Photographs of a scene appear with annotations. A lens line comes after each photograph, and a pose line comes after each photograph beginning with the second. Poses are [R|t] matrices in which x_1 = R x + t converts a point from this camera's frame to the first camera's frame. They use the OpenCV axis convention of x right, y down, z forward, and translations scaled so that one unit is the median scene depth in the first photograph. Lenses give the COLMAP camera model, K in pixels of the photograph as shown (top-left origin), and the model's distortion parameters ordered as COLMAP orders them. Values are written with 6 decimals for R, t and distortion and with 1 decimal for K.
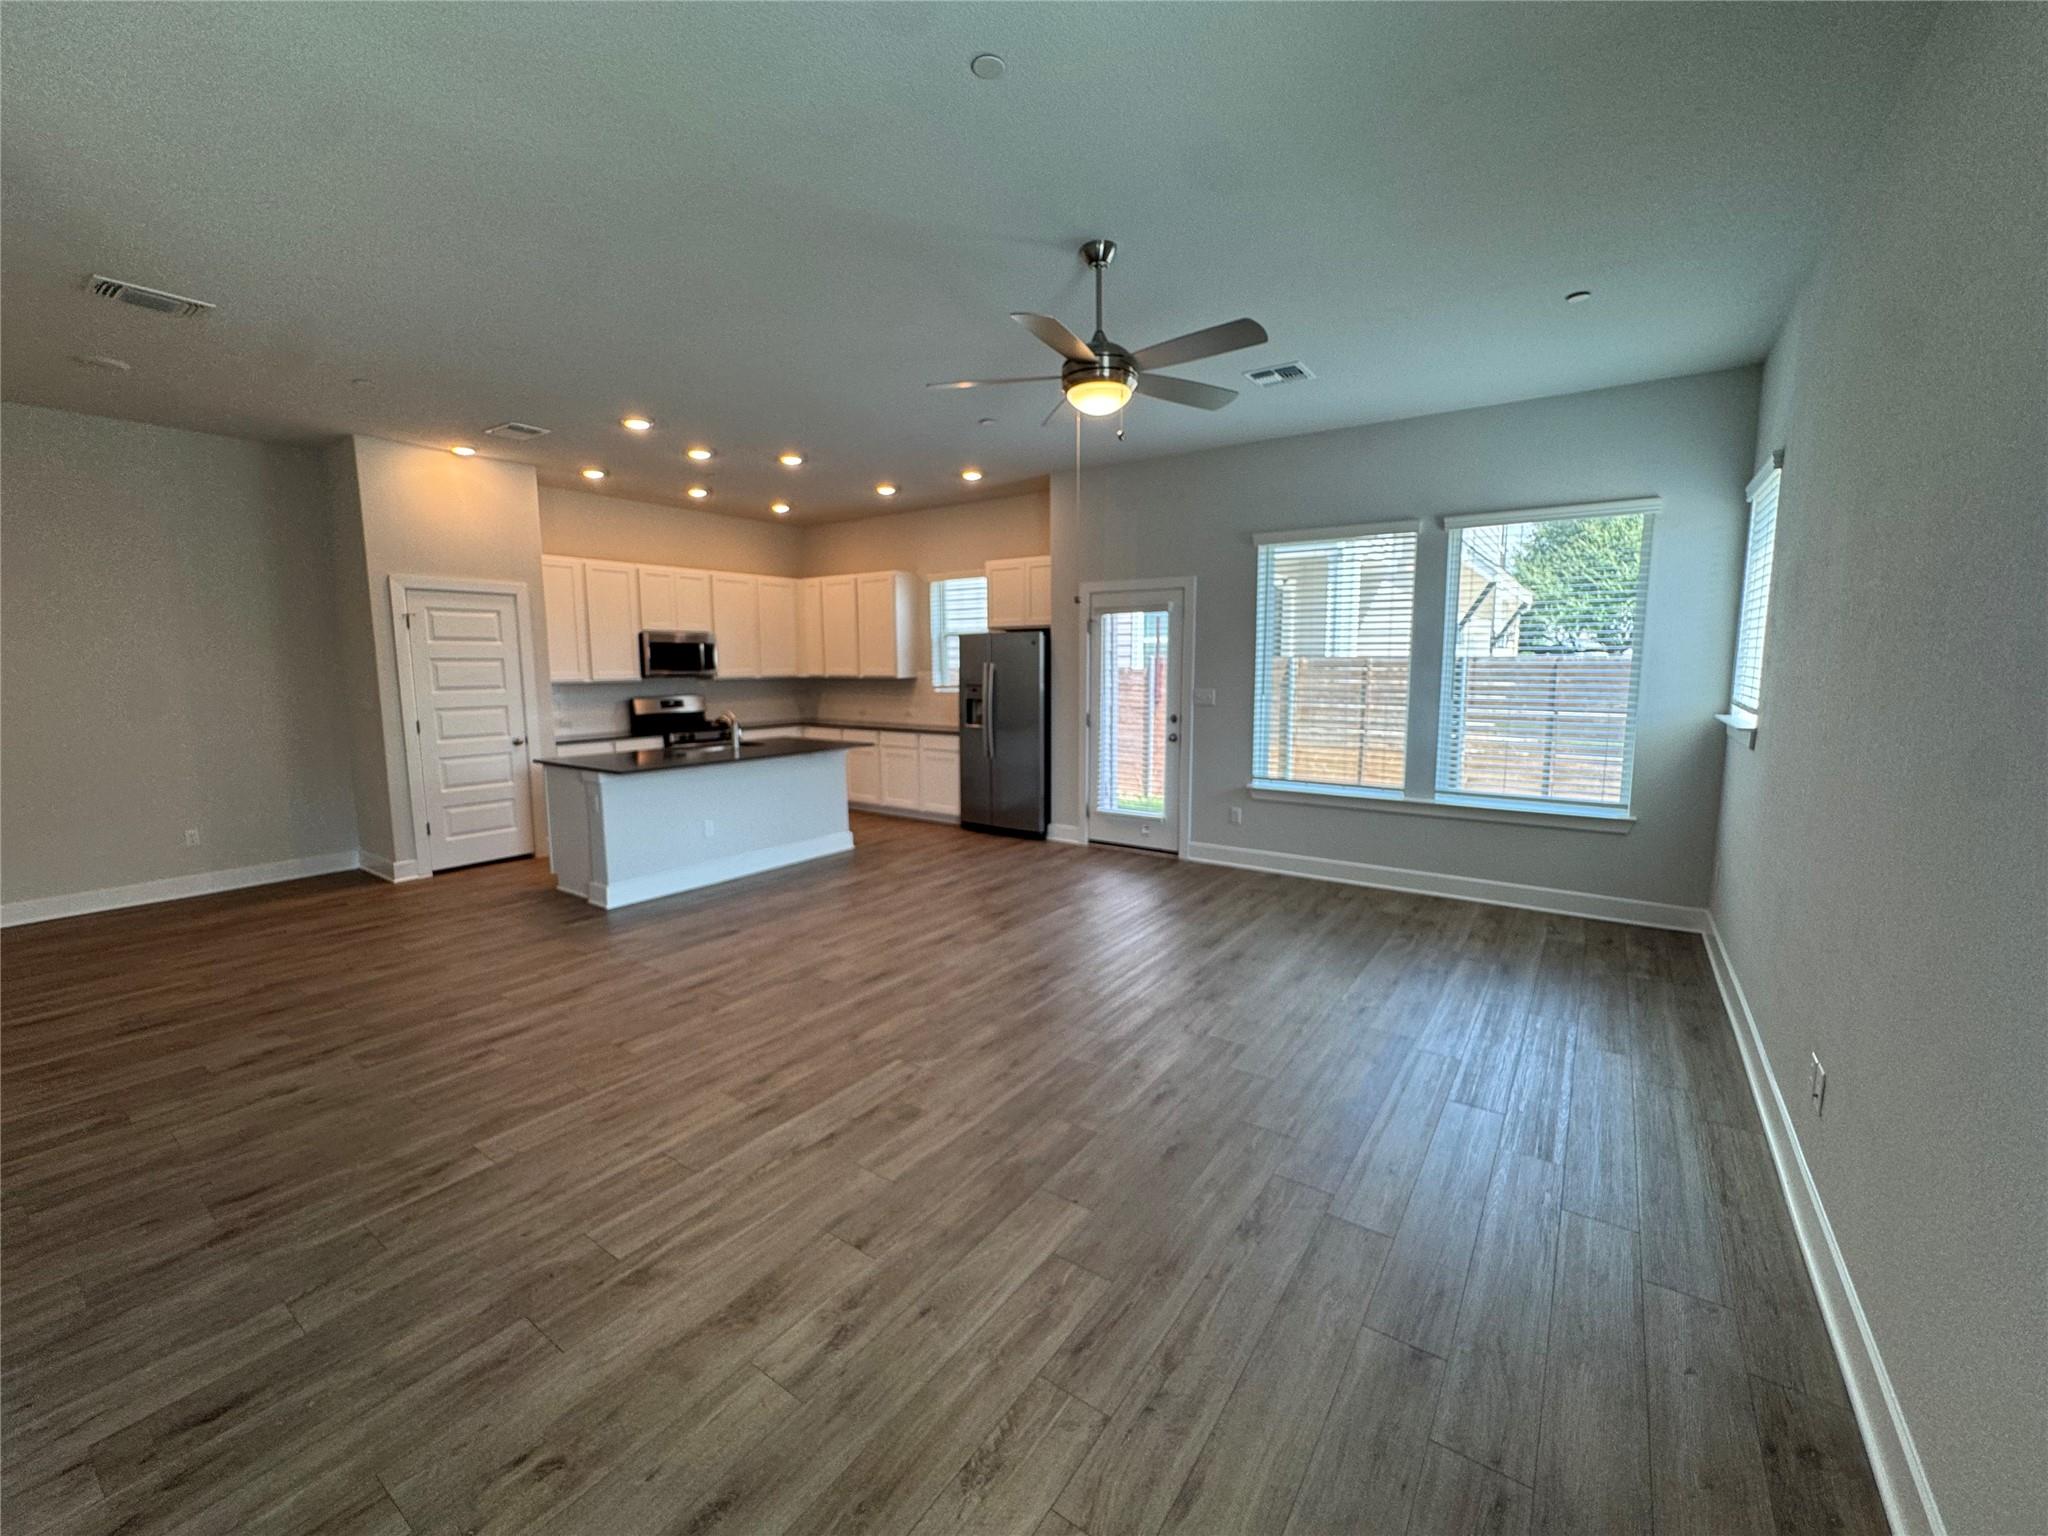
lens RADIAL K [[827.0, 0, 1022.1], [0, 827.0, 773.3], [0, 0, 1]] dist [-0.007030, 0.002183]
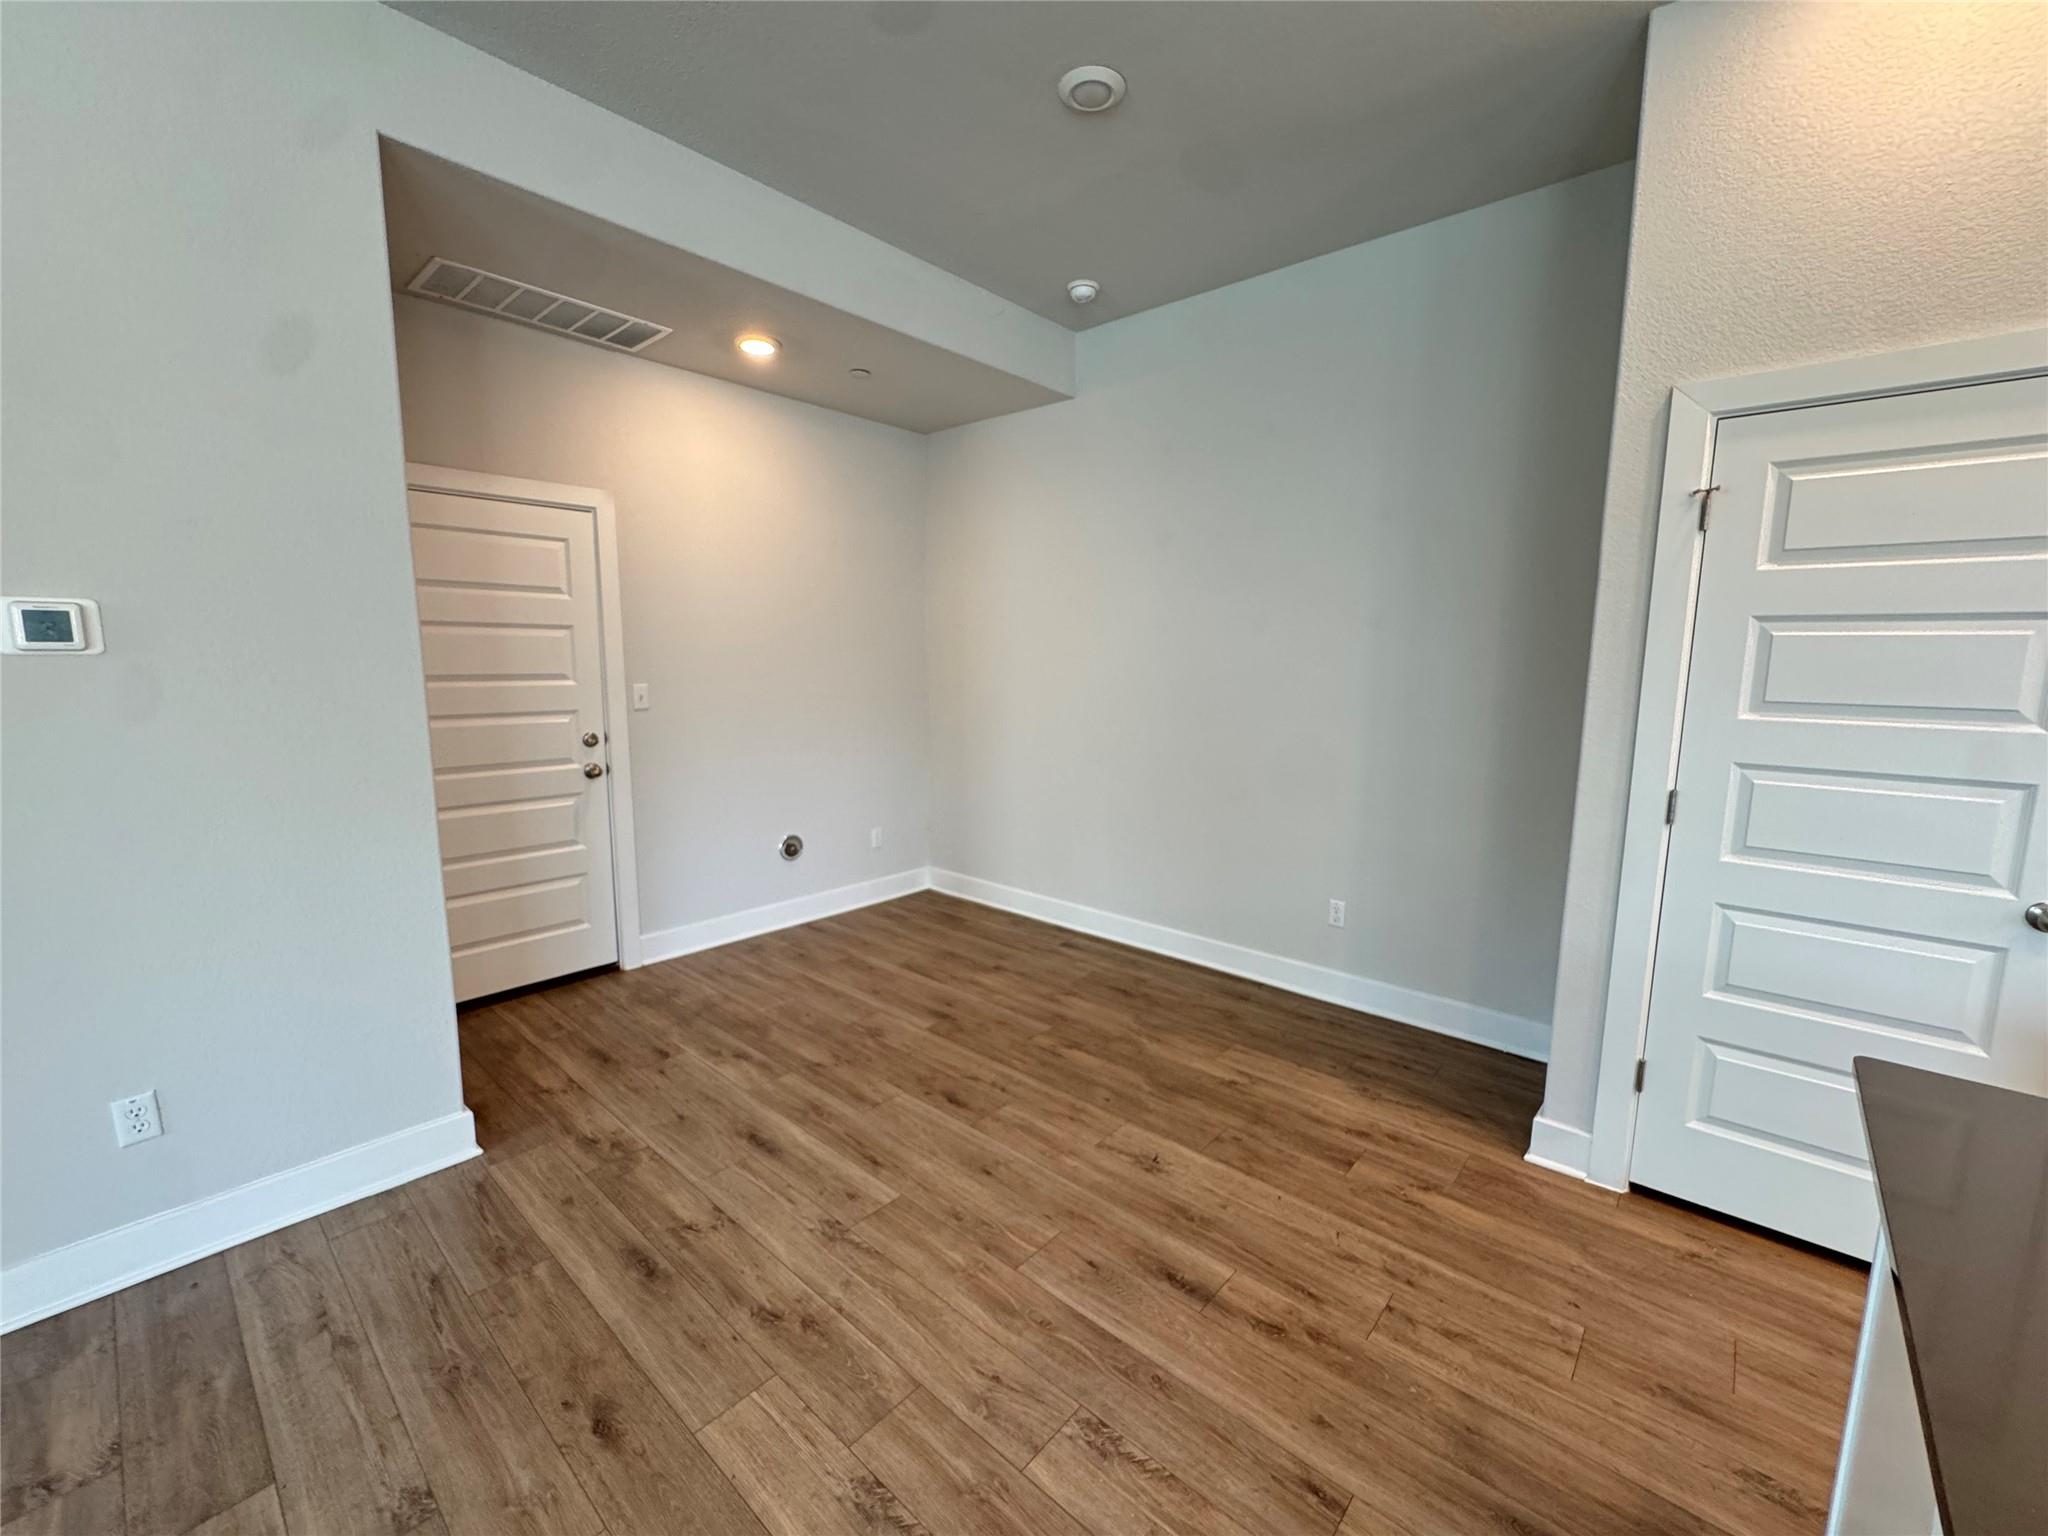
lens RADIAL K [[827.0, 0, 1030.5], [0, 827.0, 765.7], [0, 0, 1]] dist [-0.007030, 0.002183]
pose [[-0.098735, 0.131824, -0.986344, -0.357135], [-0.145604, 0.978605, 0.145365, -0.087500], [0.984404, 0.157968, -0.077428, 0.765865]]
